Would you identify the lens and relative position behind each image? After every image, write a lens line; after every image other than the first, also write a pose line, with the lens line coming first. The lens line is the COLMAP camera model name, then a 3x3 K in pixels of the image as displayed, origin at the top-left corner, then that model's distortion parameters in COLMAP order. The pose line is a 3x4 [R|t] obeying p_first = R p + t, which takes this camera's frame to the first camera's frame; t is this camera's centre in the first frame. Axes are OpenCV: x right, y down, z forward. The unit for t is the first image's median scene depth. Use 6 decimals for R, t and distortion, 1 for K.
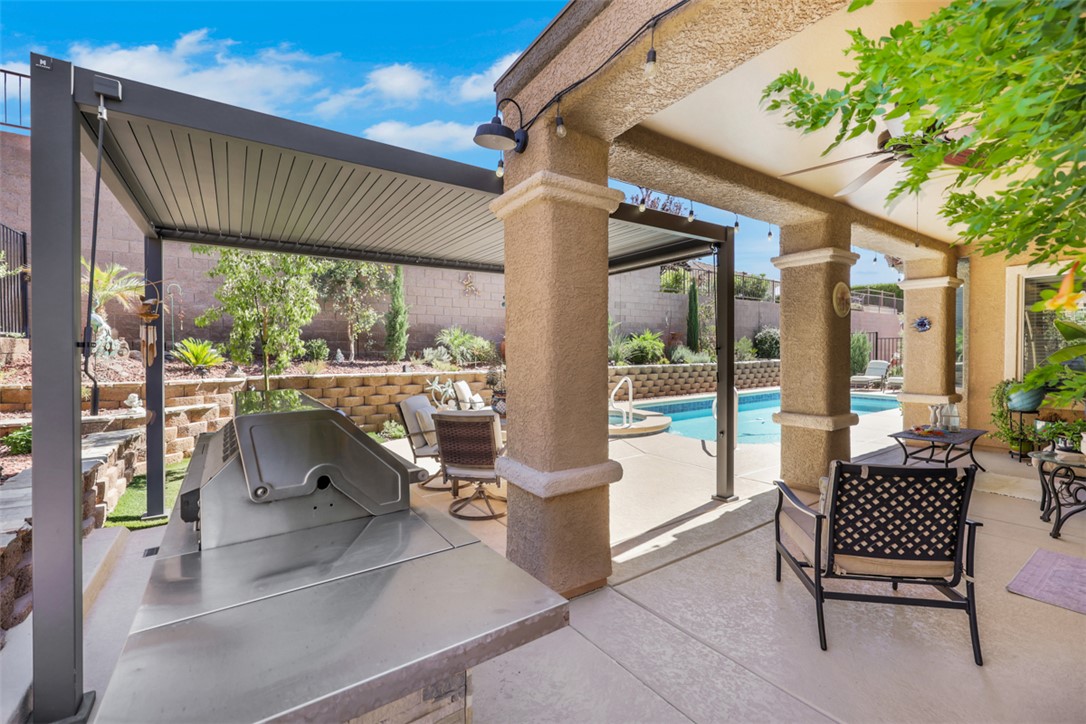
lens RADIAL K [[443.9, 0, 539.5], [0, 443.9, 353.1], [0, 0, 1]] dist [0.000886, 0.000122]
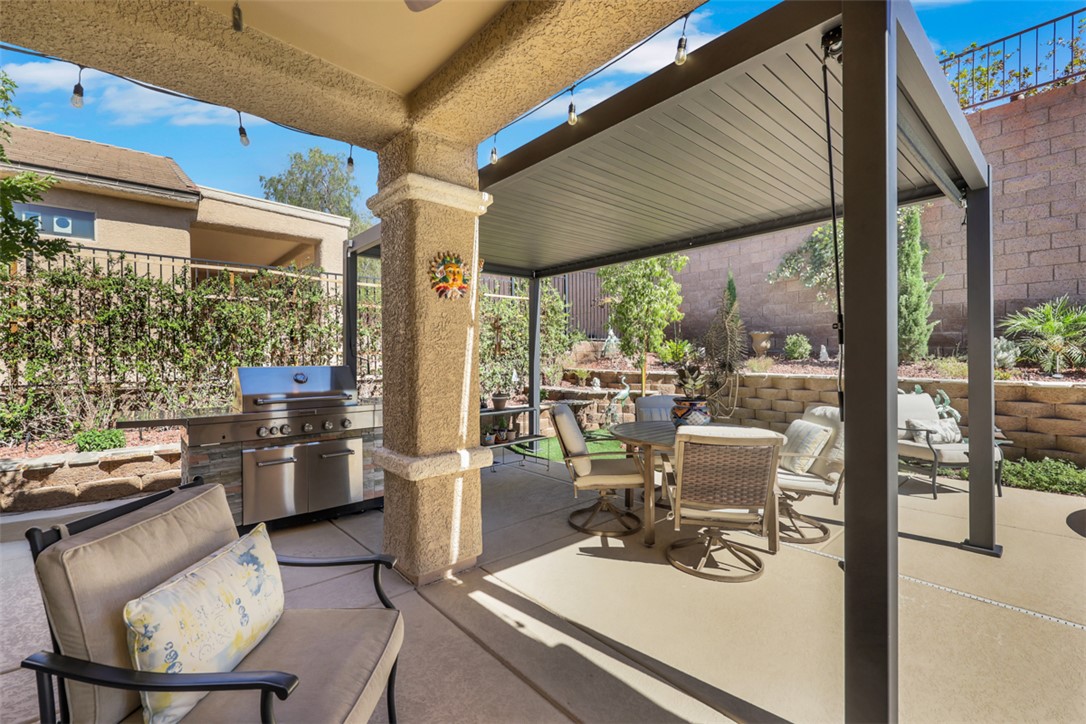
lens RADIAL K [[478.7, 0, 543.0], [0, 478.7, 362.0], [0, 0, 1]] dist [0.000375, 0.000017]
pose [[0.126201, 0.014665, -0.991896, 0.537602], [-0.001212, 0.999892, 0.014629, 0.013820], [0.992004, -0.000644, 0.126205, 0.516527]]
